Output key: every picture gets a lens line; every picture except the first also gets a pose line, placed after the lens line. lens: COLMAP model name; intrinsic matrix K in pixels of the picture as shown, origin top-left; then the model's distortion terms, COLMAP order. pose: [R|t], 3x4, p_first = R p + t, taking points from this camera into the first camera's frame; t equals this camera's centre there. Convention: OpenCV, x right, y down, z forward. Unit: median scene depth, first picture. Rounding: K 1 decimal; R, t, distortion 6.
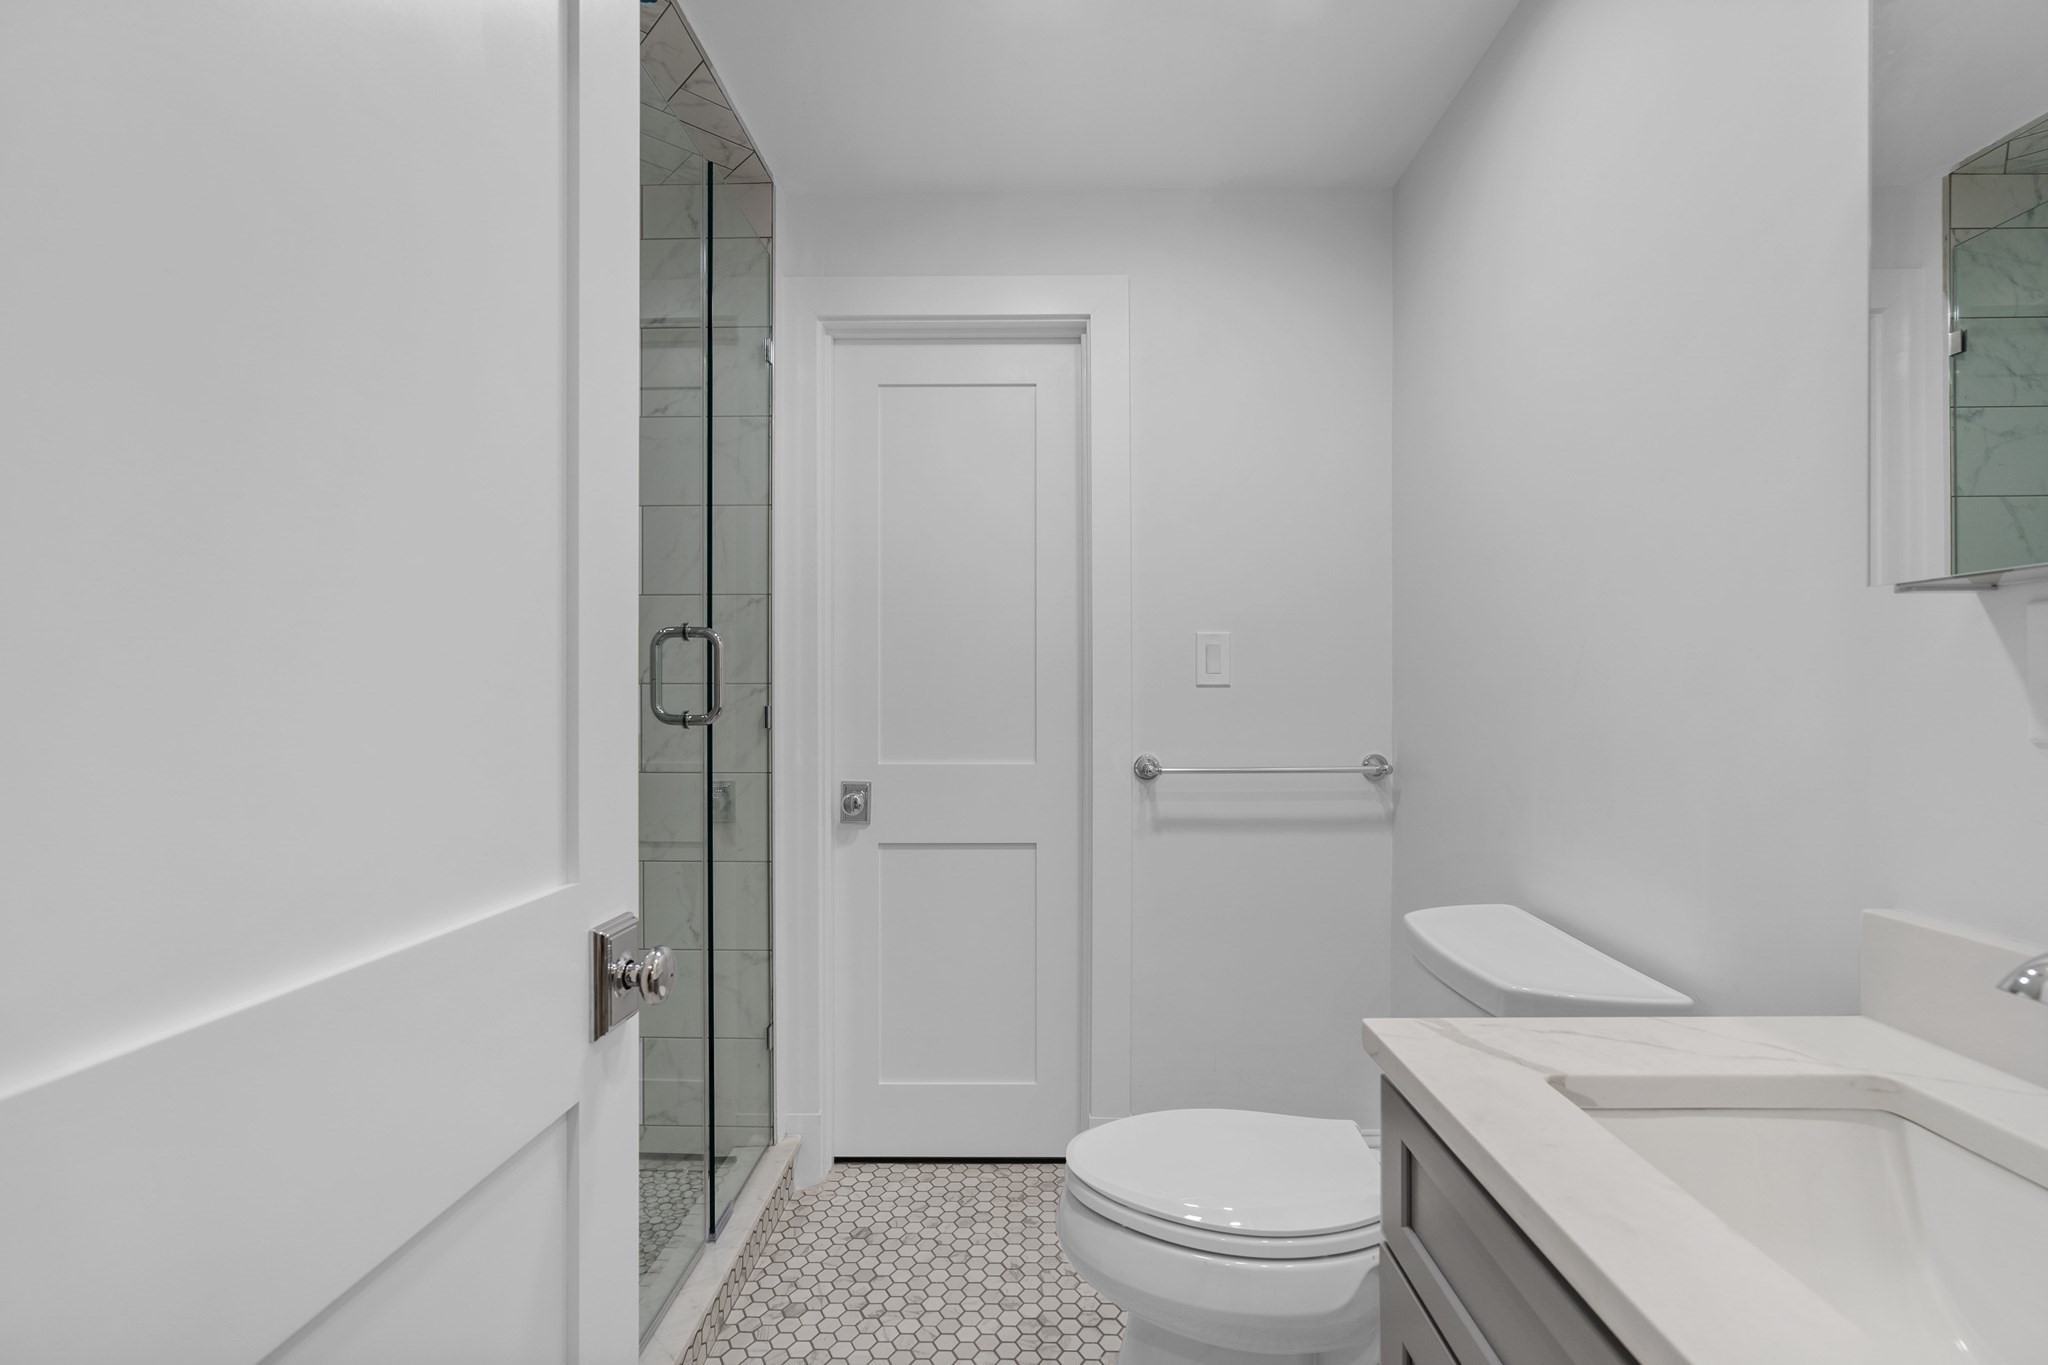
lens RADIAL K [[937.9, 0, 1028.2], [0, 937.9, 695.8], [0, 0, 1]] dist [-0.004275, 0.002098]
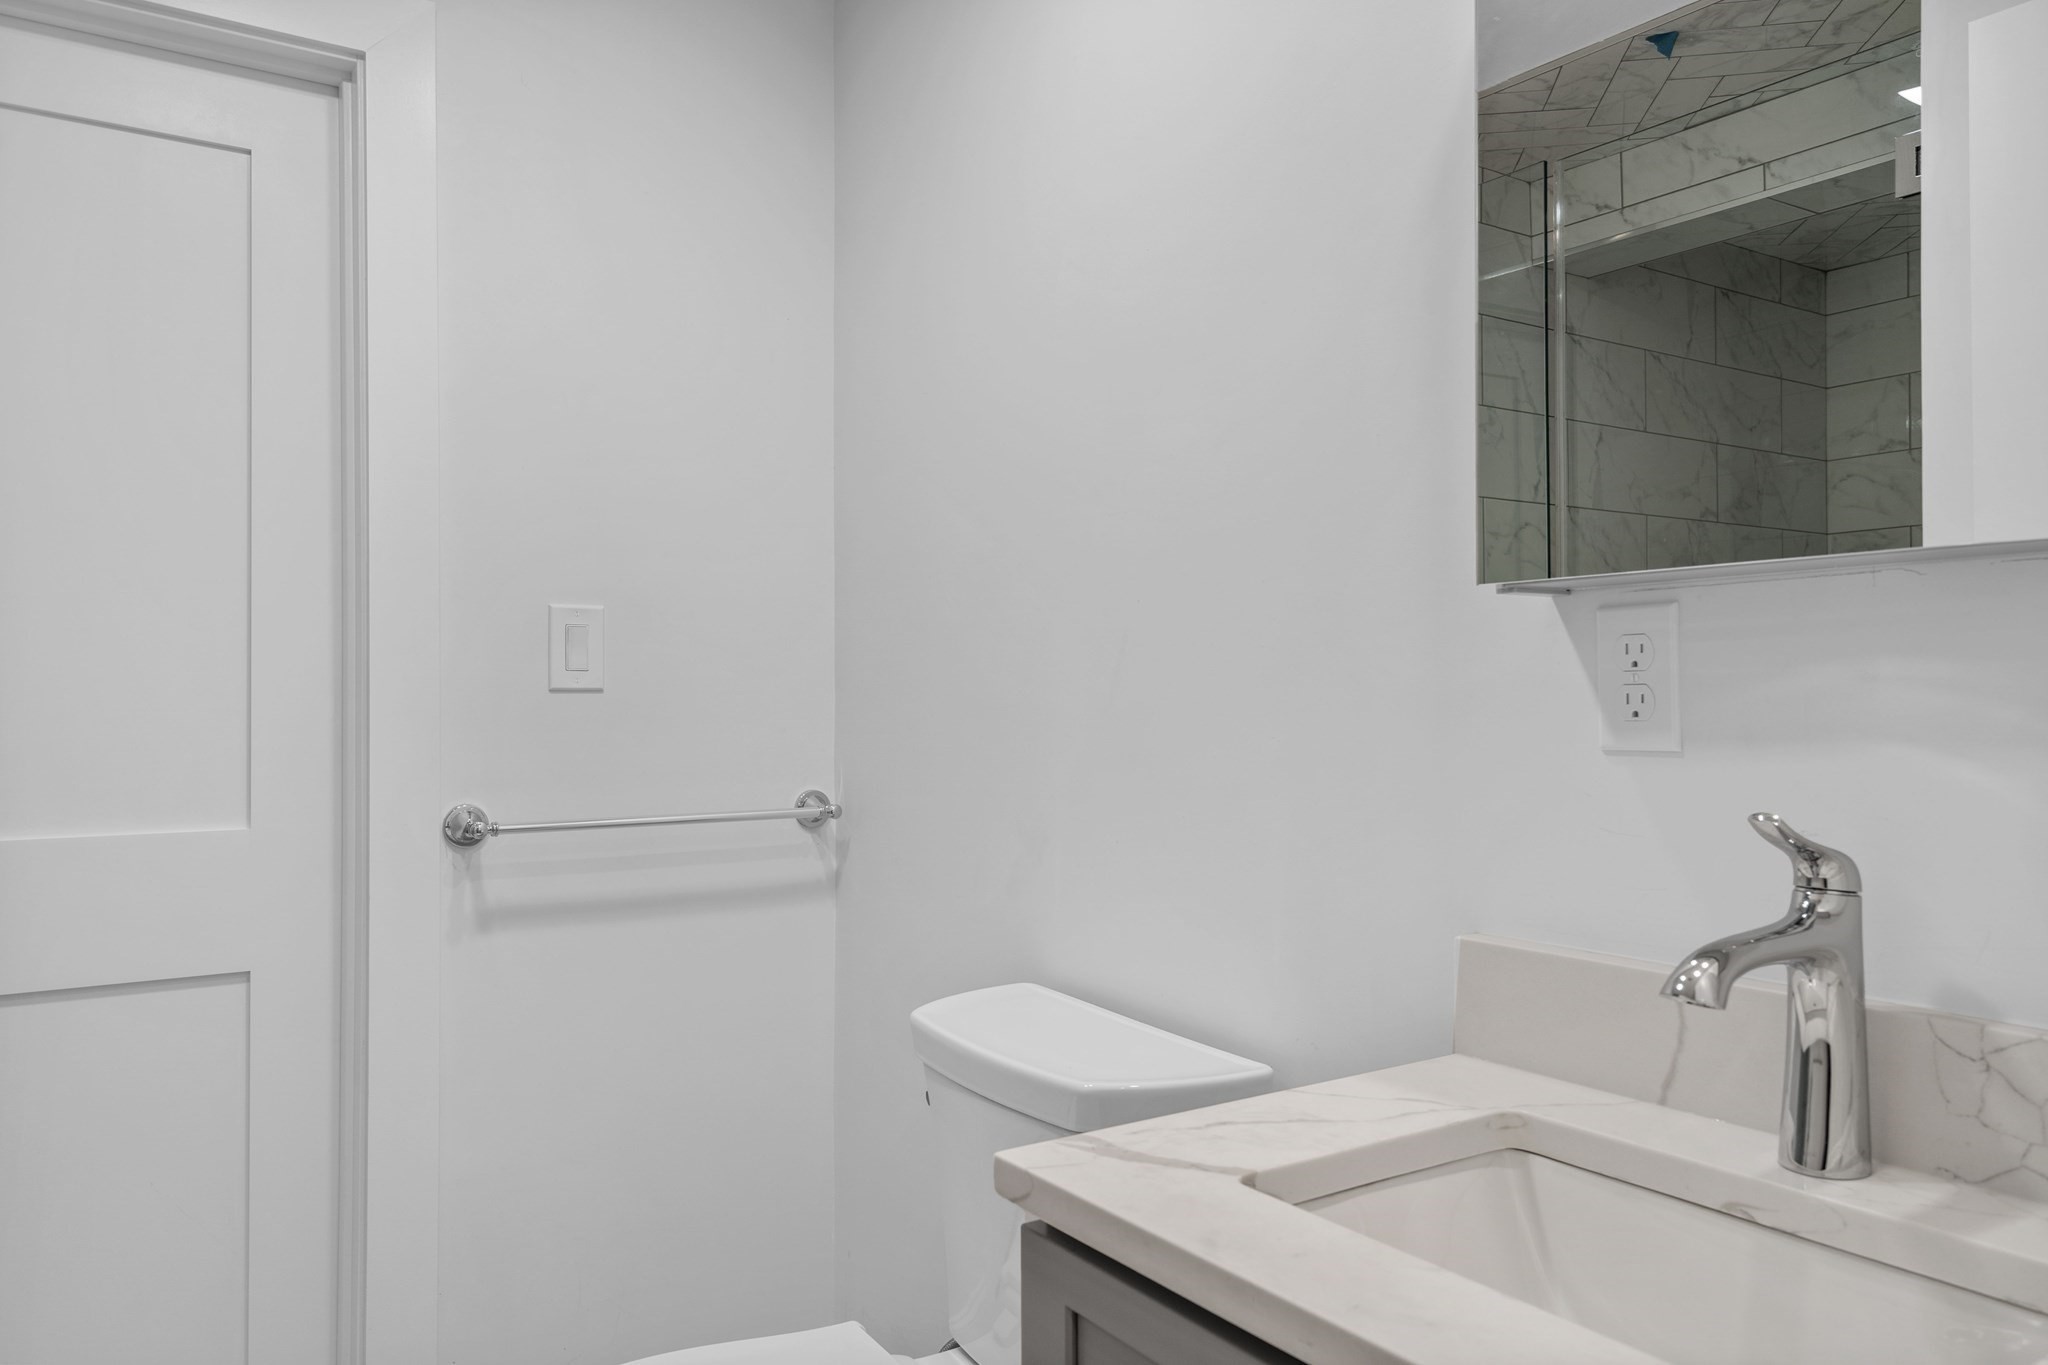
lens RADIAL K [[1458.7, 0, 1024.0], [0, 1458.7, 682.5], [0, 0, 1]] dist [0.008058, 0.004615]
pose [[0.825805, 0.006045, 0.563923, -0.261139], [0.003042, 0.999880, -0.015174, -0.000084], [-0.563948, 0.014247, 0.825688, 0.054854]]
